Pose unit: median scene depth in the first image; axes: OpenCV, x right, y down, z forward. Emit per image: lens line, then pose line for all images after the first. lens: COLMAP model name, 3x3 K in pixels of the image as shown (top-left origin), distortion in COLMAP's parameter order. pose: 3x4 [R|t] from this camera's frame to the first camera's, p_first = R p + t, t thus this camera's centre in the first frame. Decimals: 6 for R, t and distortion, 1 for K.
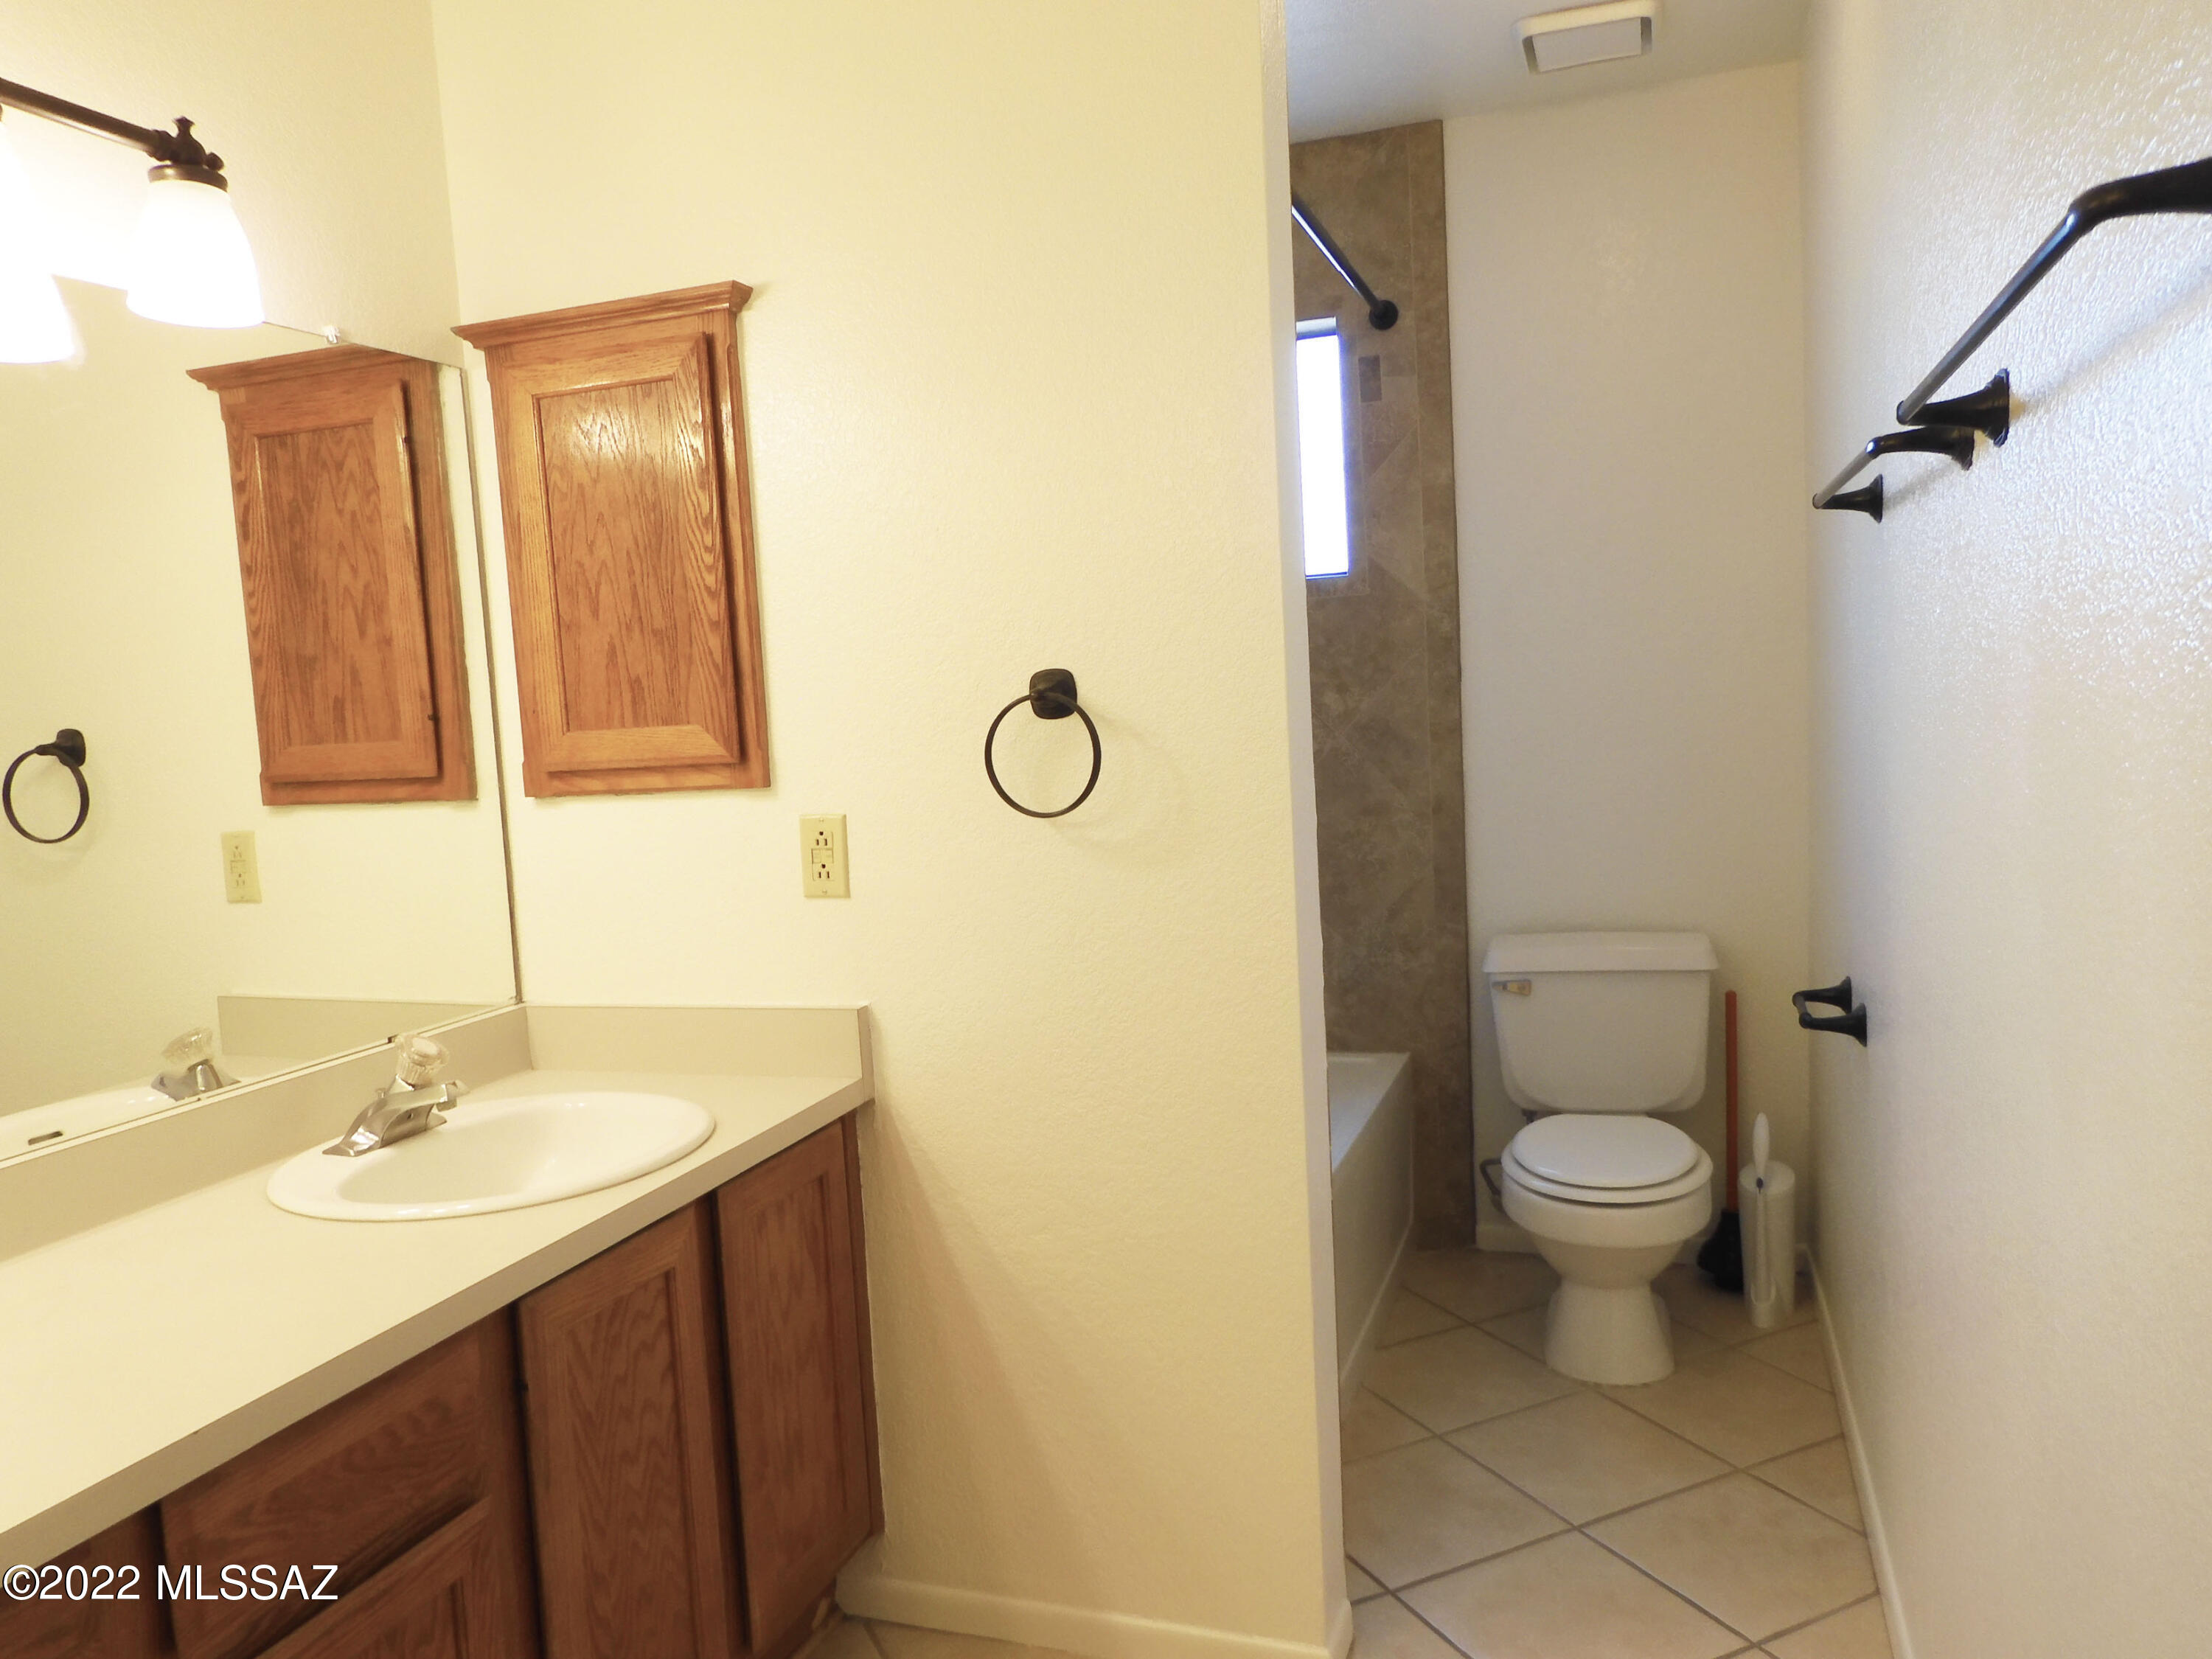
lens RADIAL K [[1615.1, 0, 1106.9], [0, 1615.1, 799.8], [0, 0, 1]] dist [-0.000408, 0.002357]
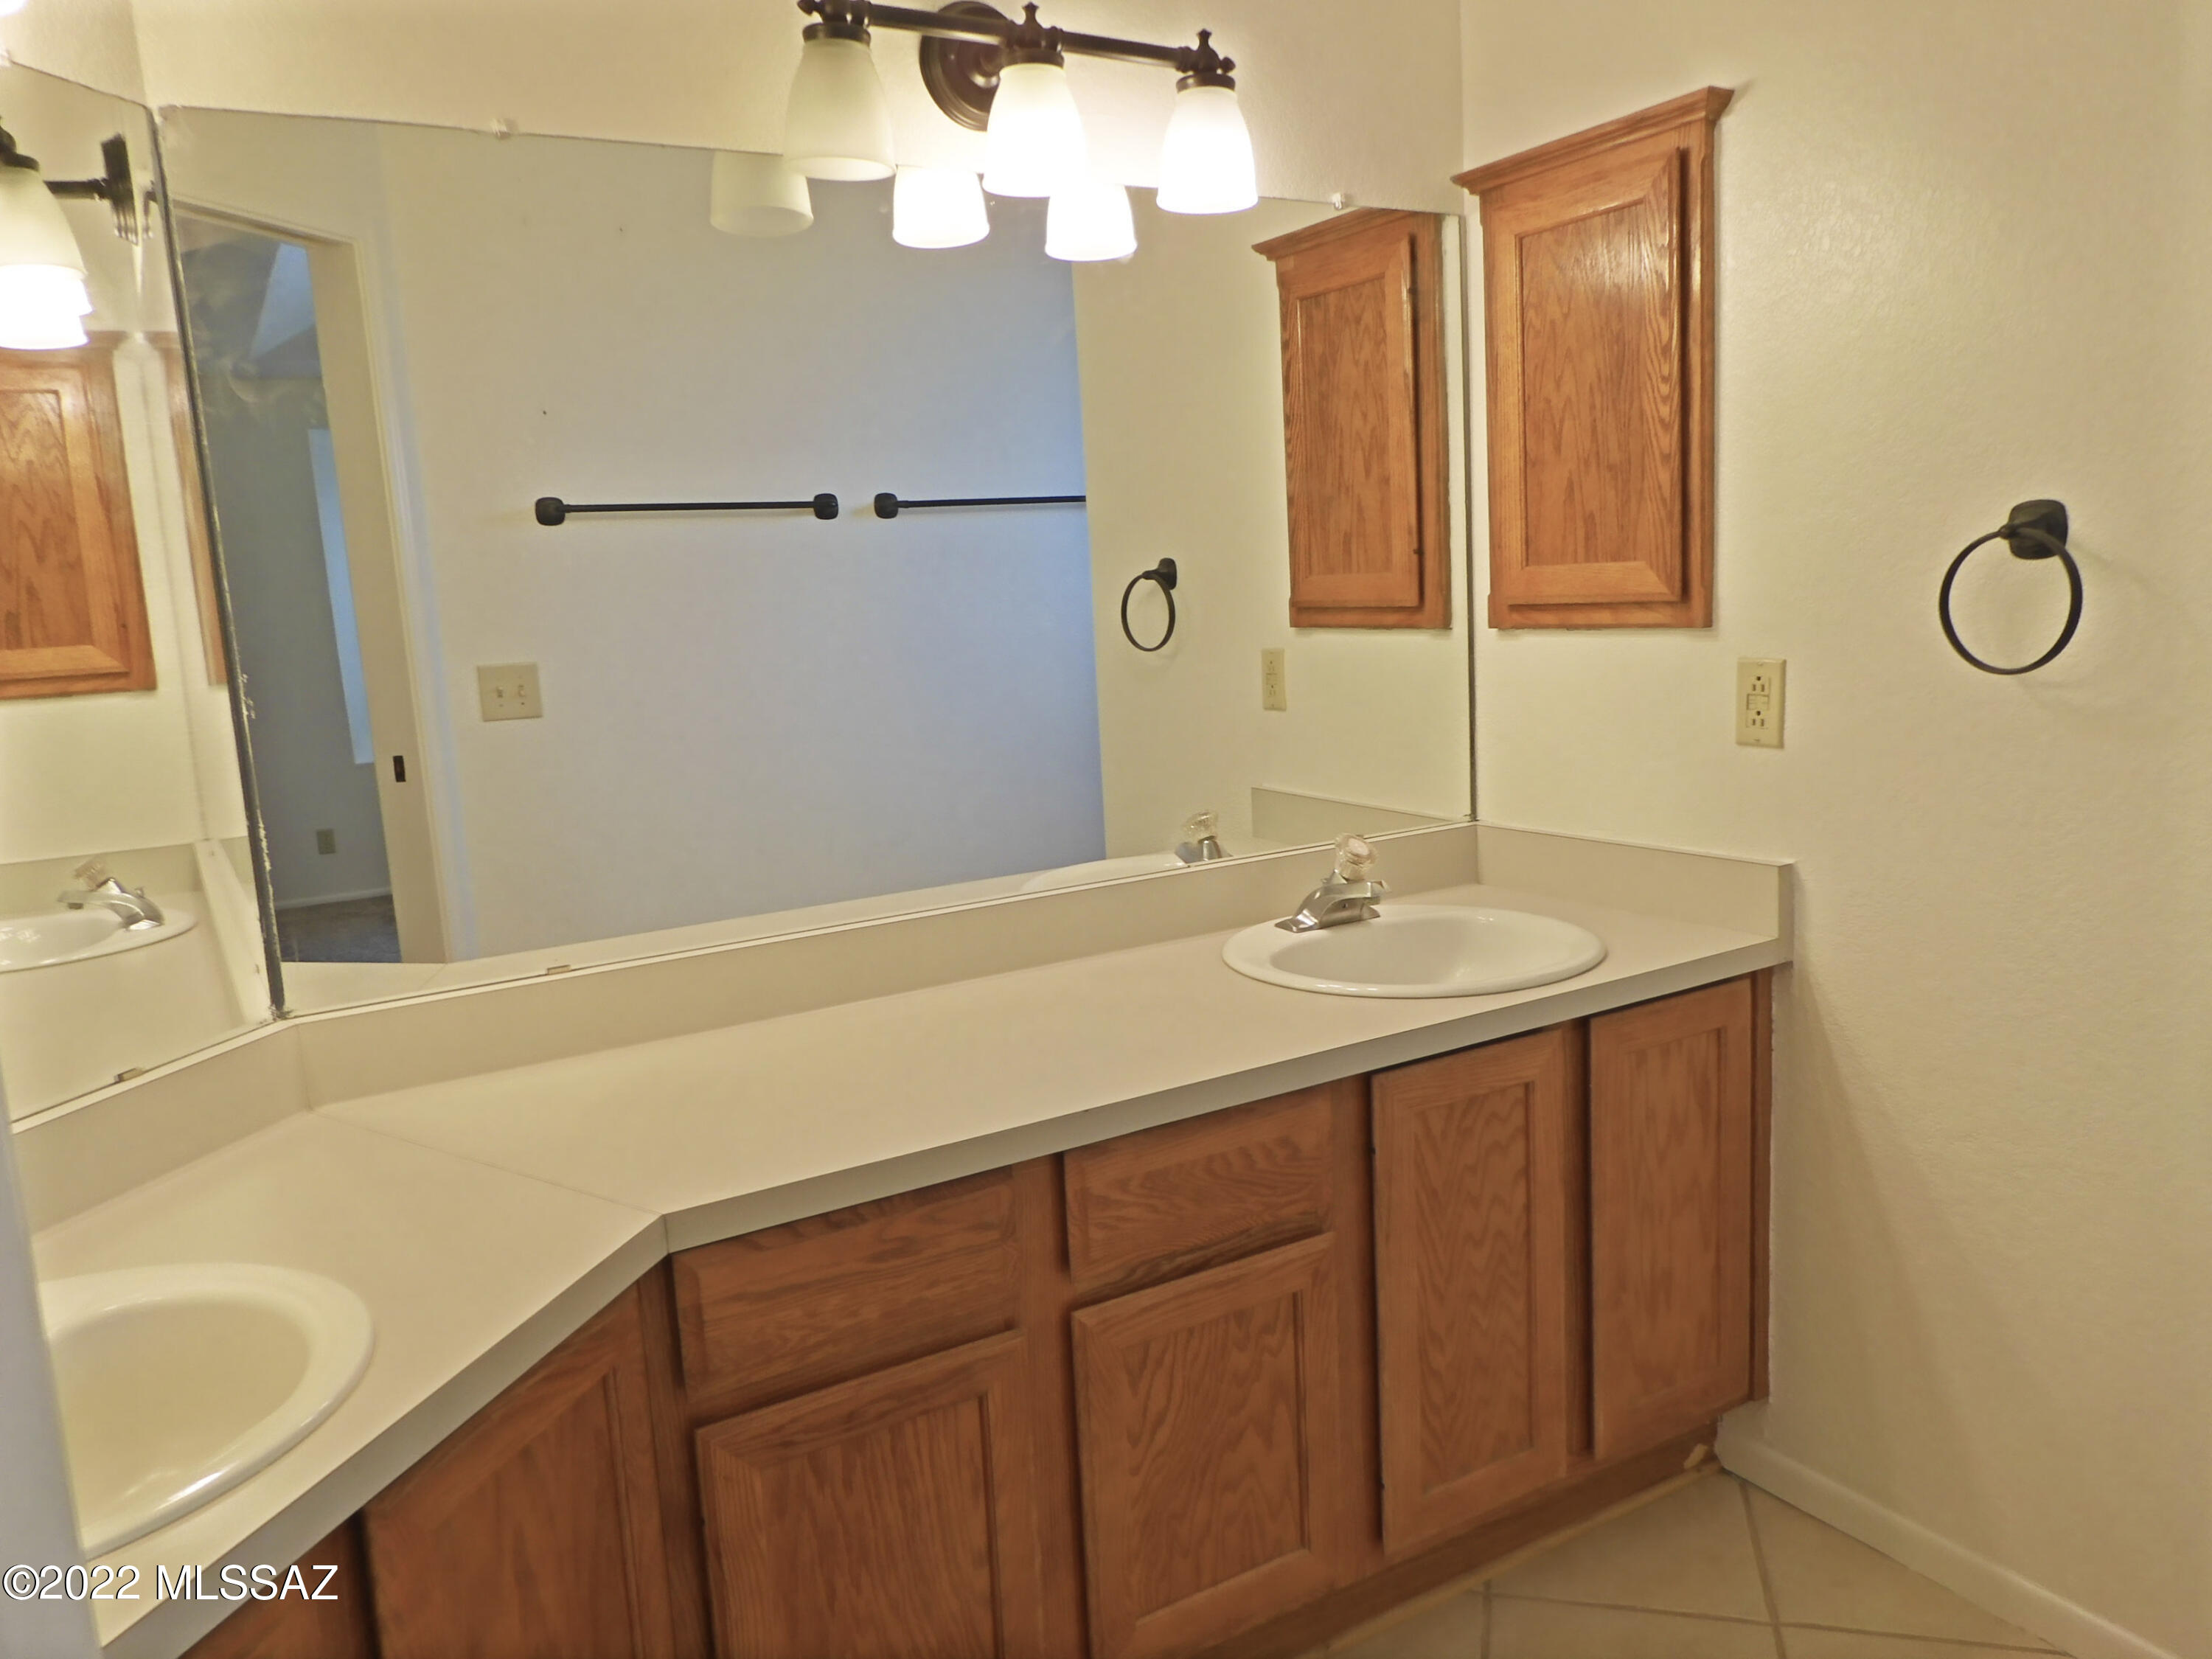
lens RADIAL K [[1615.1, 0, 1058.3], [0, 1615.1, 800.9], [0, 0, 1]] dist [-0.000408, 0.002357]
pose [[0.762769, 0.106058, -0.637915, 0.122754], [-0.038459, 0.992153, 0.118966, -0.004753], [0.645527, -0.066210, 0.760862, 0.007738]]
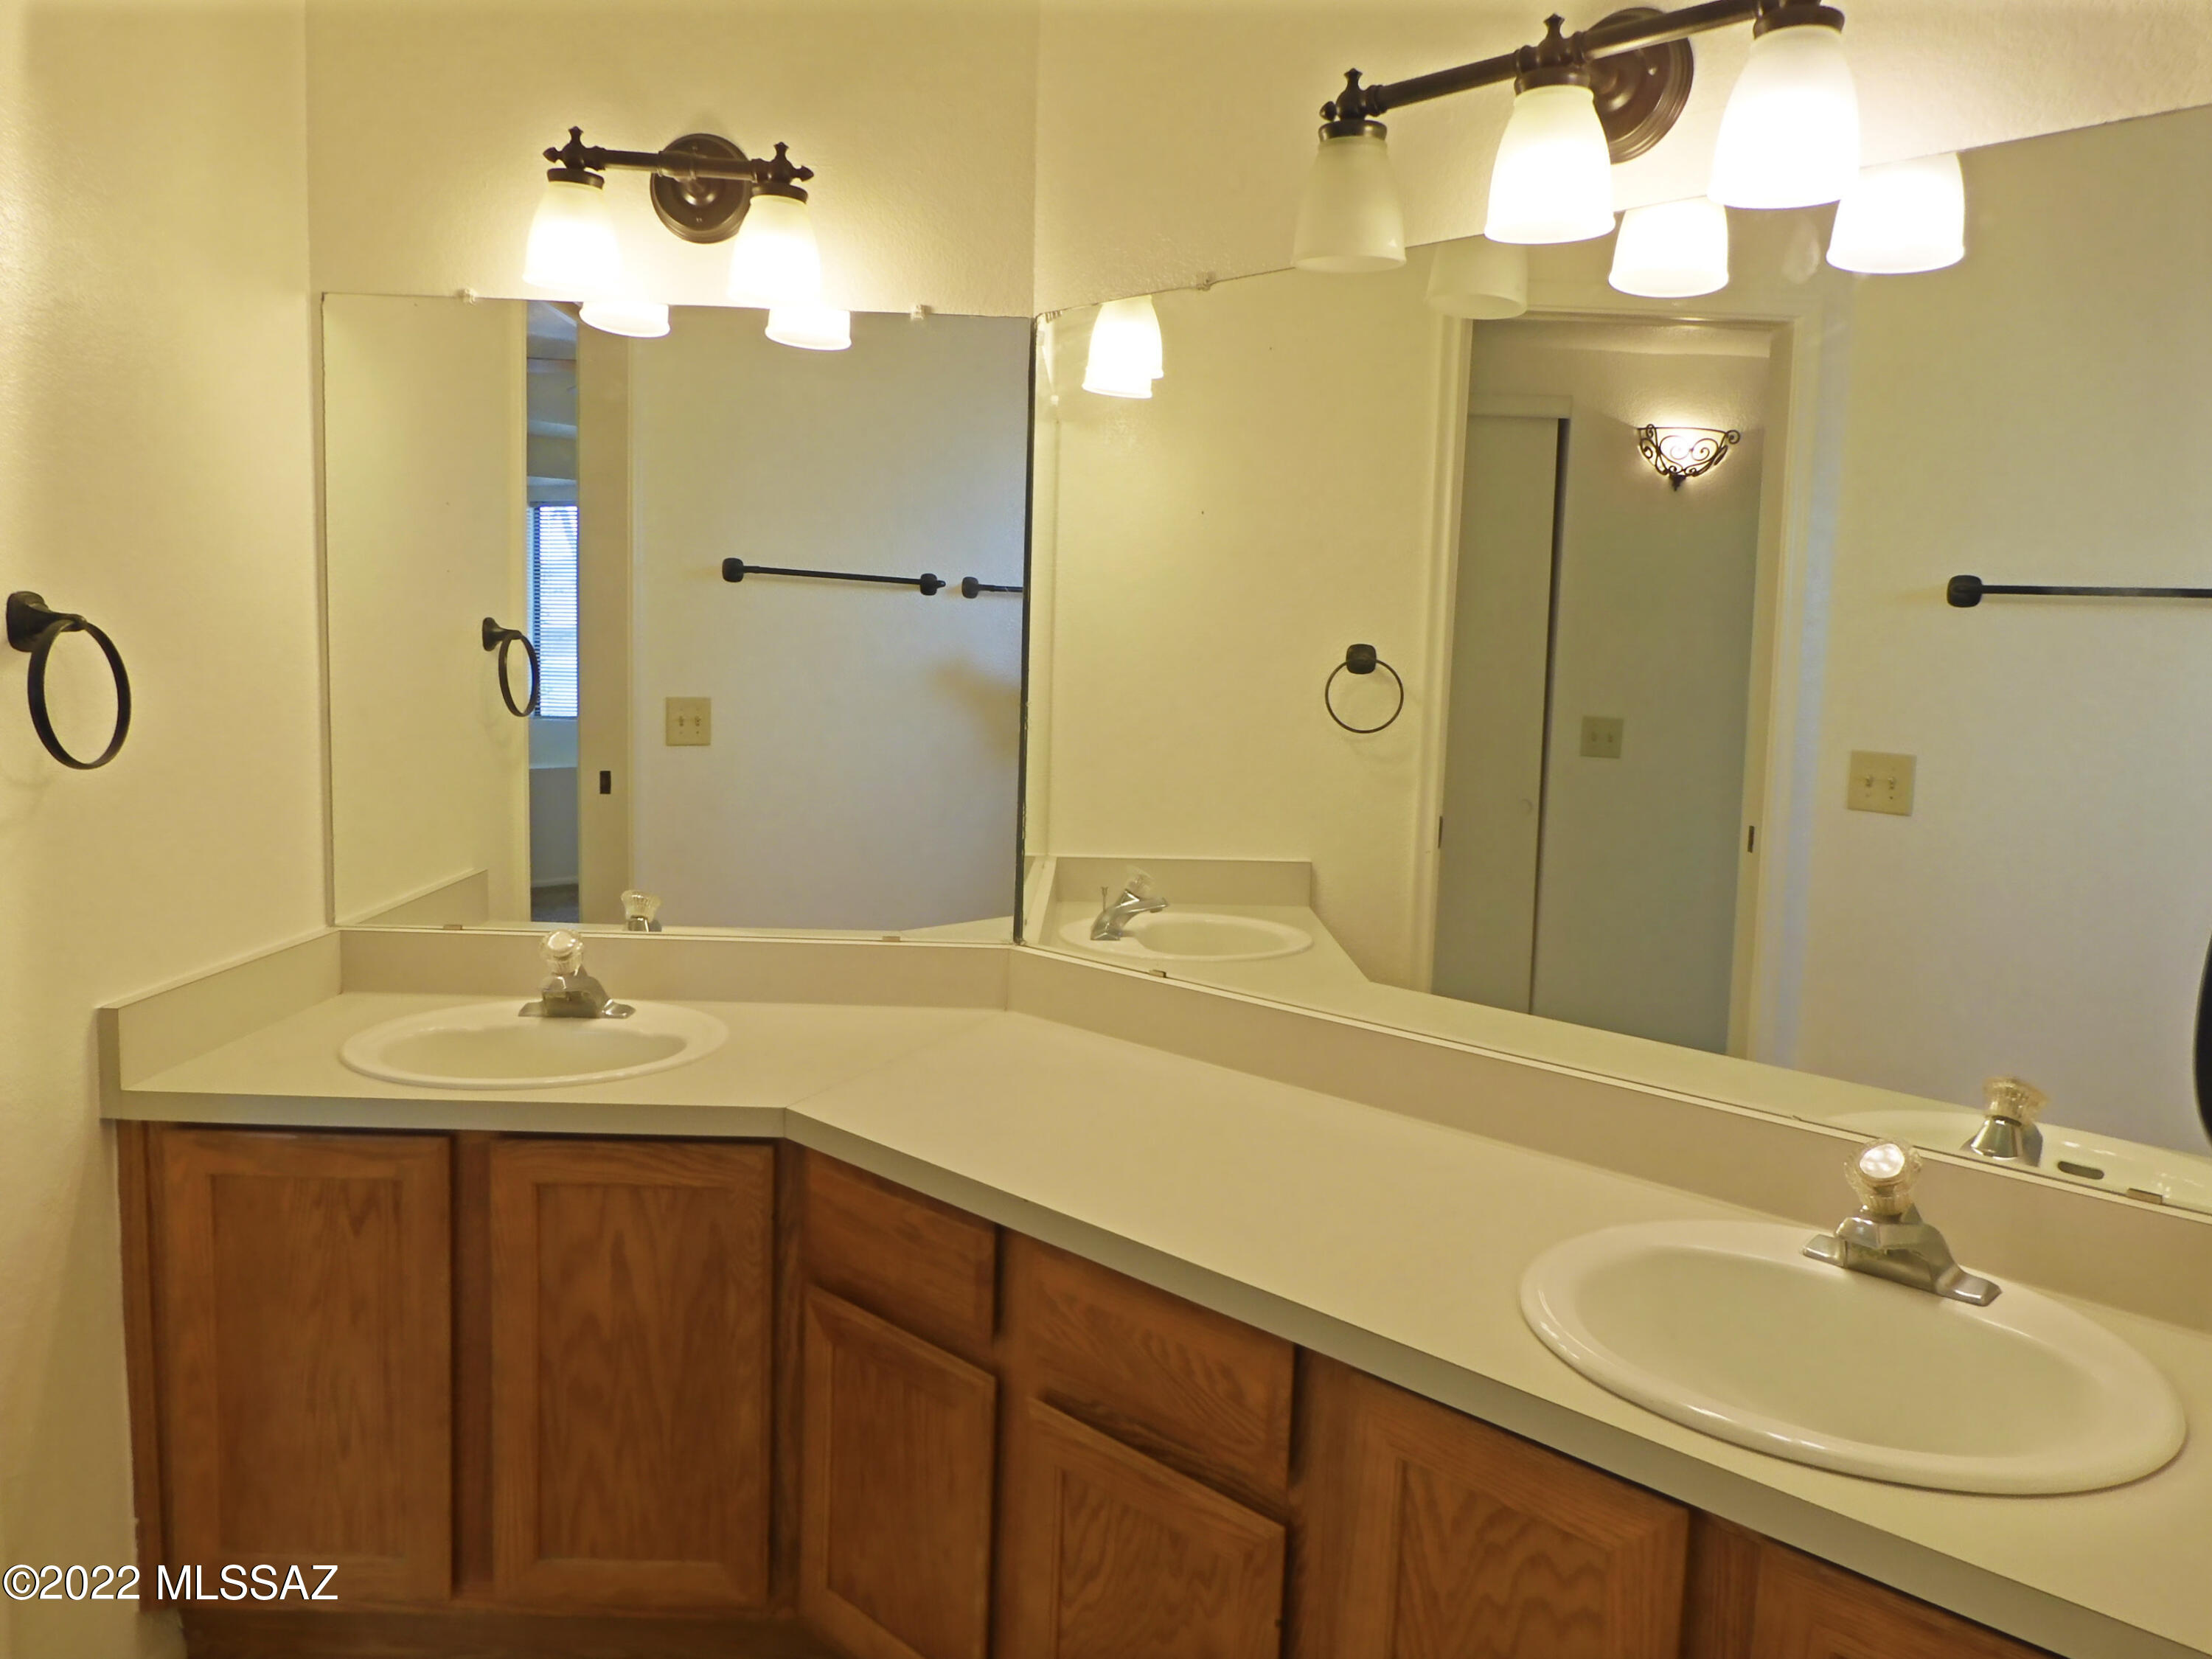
lens RADIAL K [[1615.1, 0, 1126.3], [0, 1615.1, 834.5], [0, 0, 1]] dist [-0.000408, 0.002357]
pose [[-0.385486, 0.152474, -0.910029, 0.300144], [-0.101311, 0.973296, 0.205989, -0.093276], [0.917135, 0.171602, -0.359744, 0.830936]]
